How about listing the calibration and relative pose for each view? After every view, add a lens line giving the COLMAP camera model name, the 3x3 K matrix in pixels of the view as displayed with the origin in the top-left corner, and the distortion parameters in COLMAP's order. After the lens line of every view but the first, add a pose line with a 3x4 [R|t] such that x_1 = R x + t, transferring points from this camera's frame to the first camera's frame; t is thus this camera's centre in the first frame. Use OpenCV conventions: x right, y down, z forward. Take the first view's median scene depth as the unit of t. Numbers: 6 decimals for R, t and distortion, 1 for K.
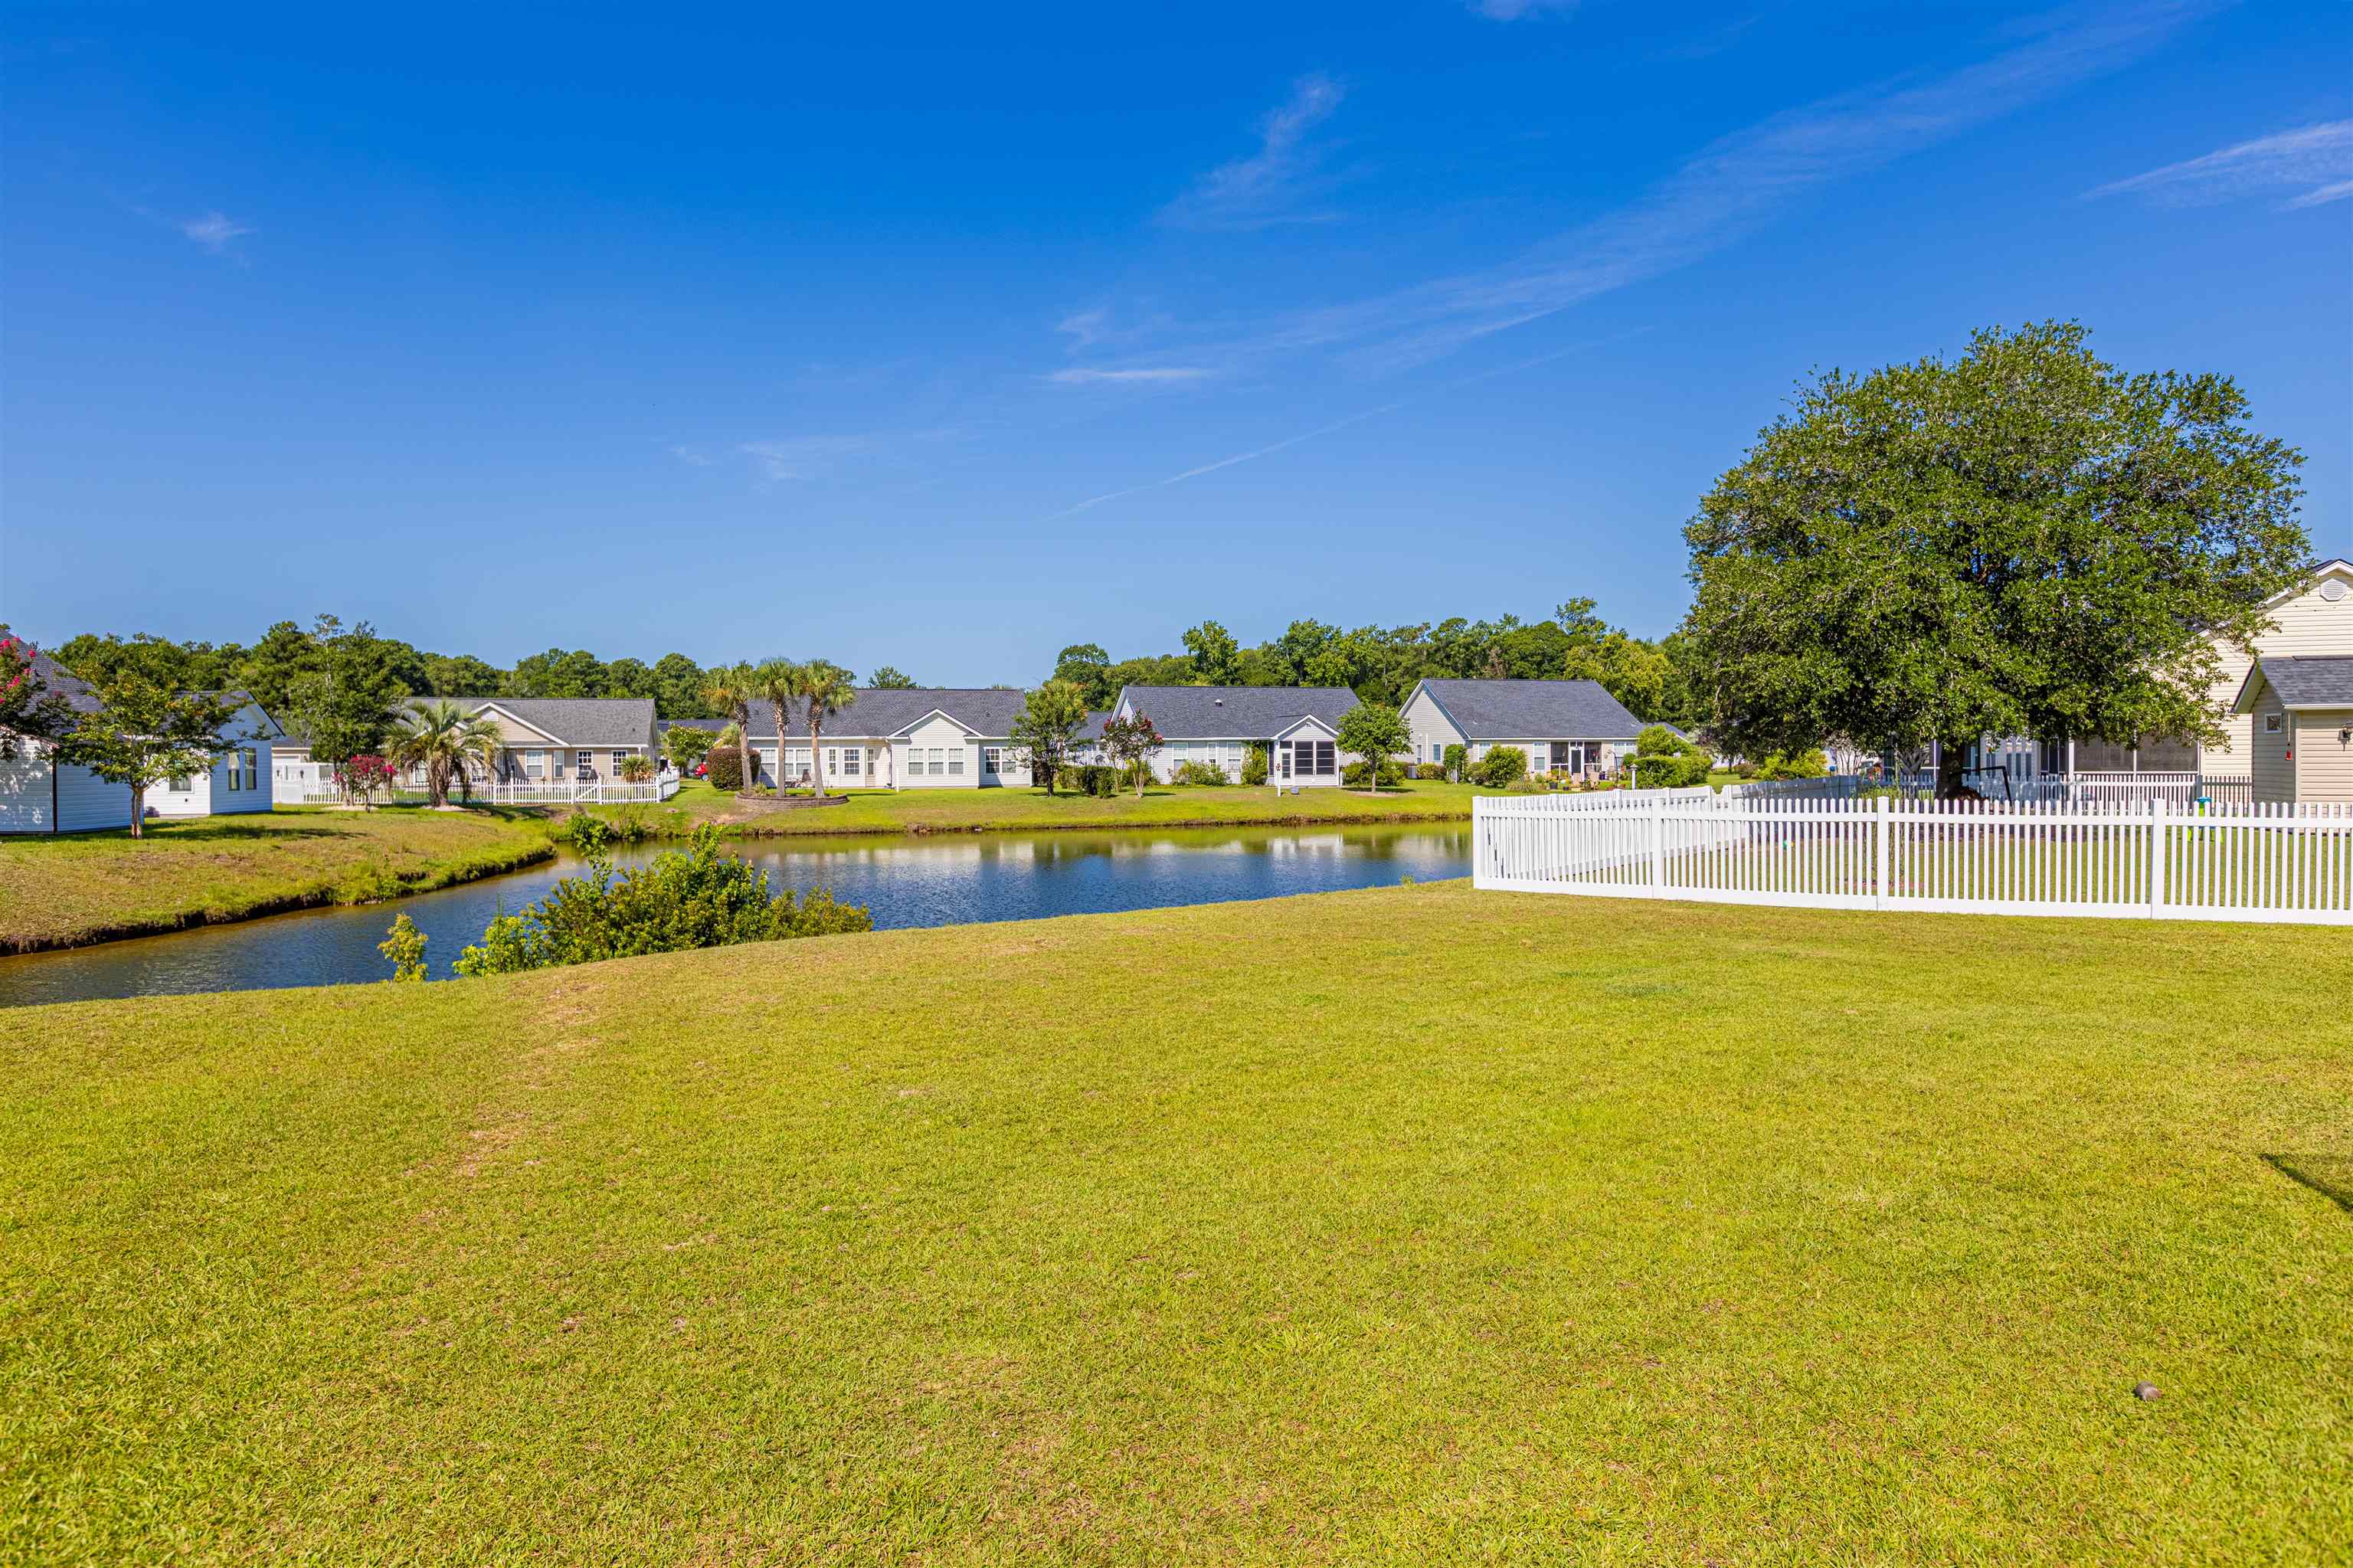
lens RADIAL K [[1432.2, 0, 1165.8], [0, 1432.2, 812.2], [0, 0, 1]] dist [-0.001540, 0.034034]
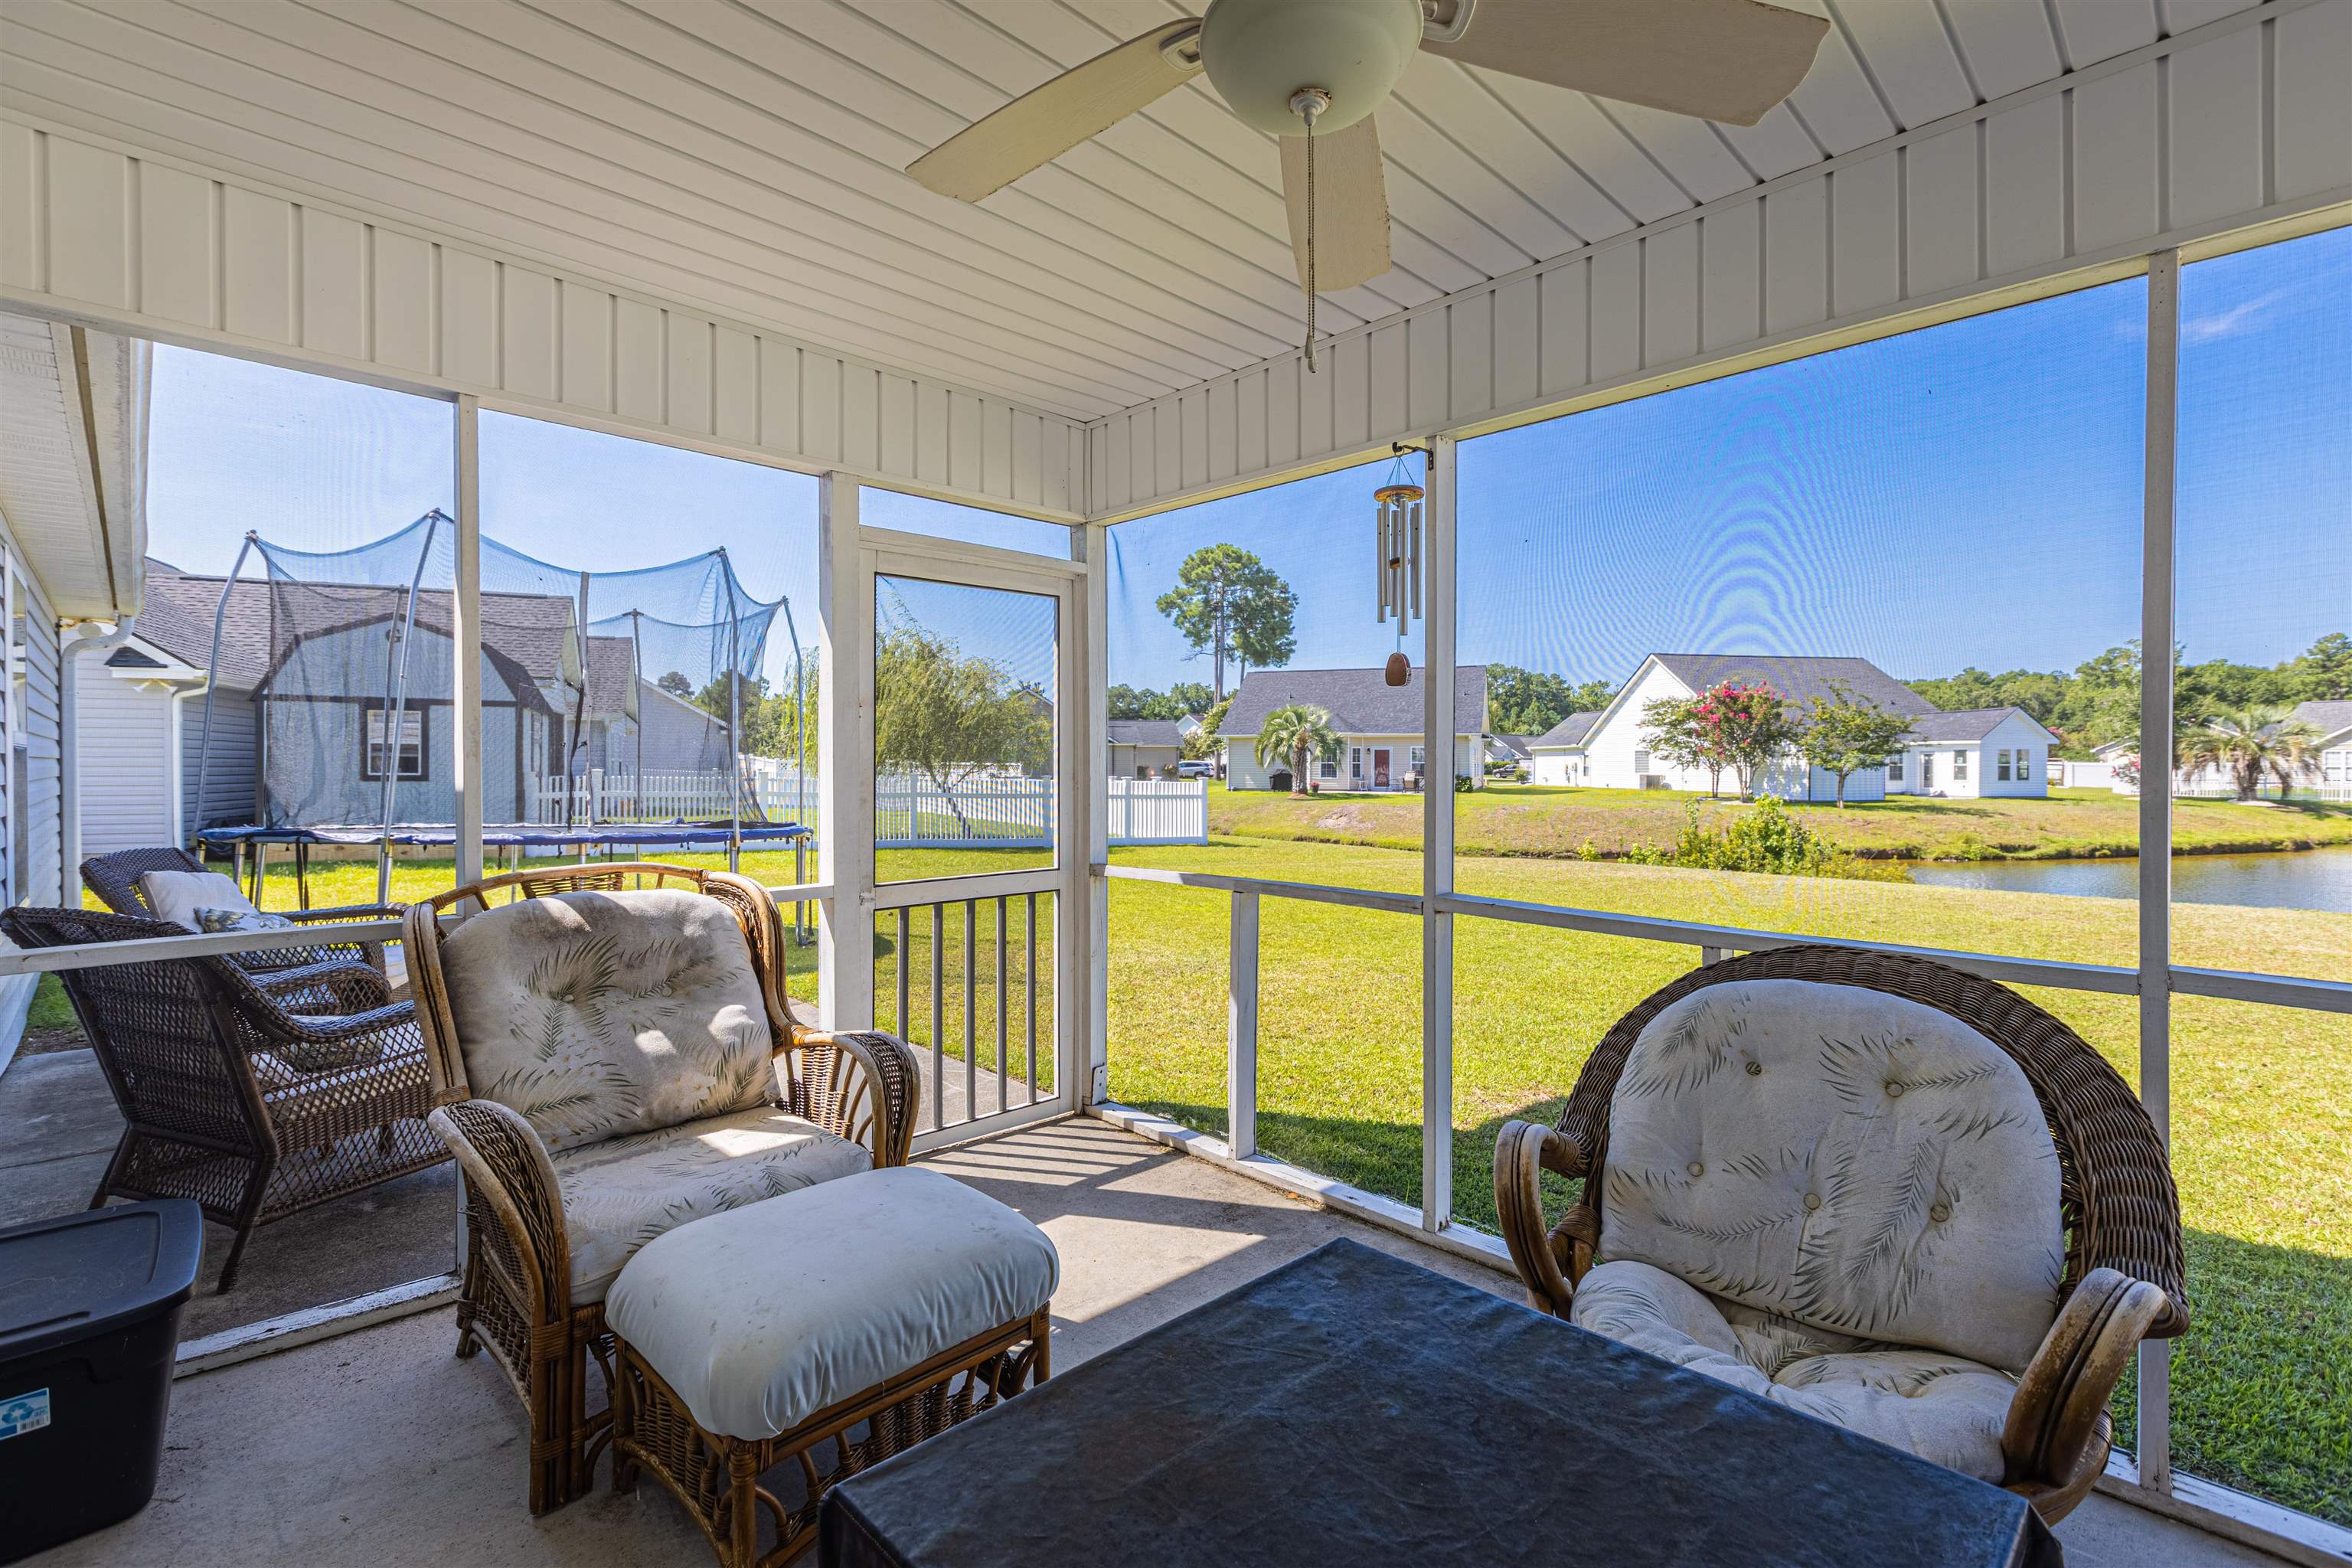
lens RADIAL K [[1064.6, 0, 1160.6], [0, 1064.6, 762.0], [0, 0, 1]] dist [-0.001040, -0.000876]
pose [[0.084794, 0.003893, -0.996391, 0.175764], [-0.040107, 0.999195, 0.000491, -0.000836], [0.995591, 0.039921, 0.084882, 0.070628]]
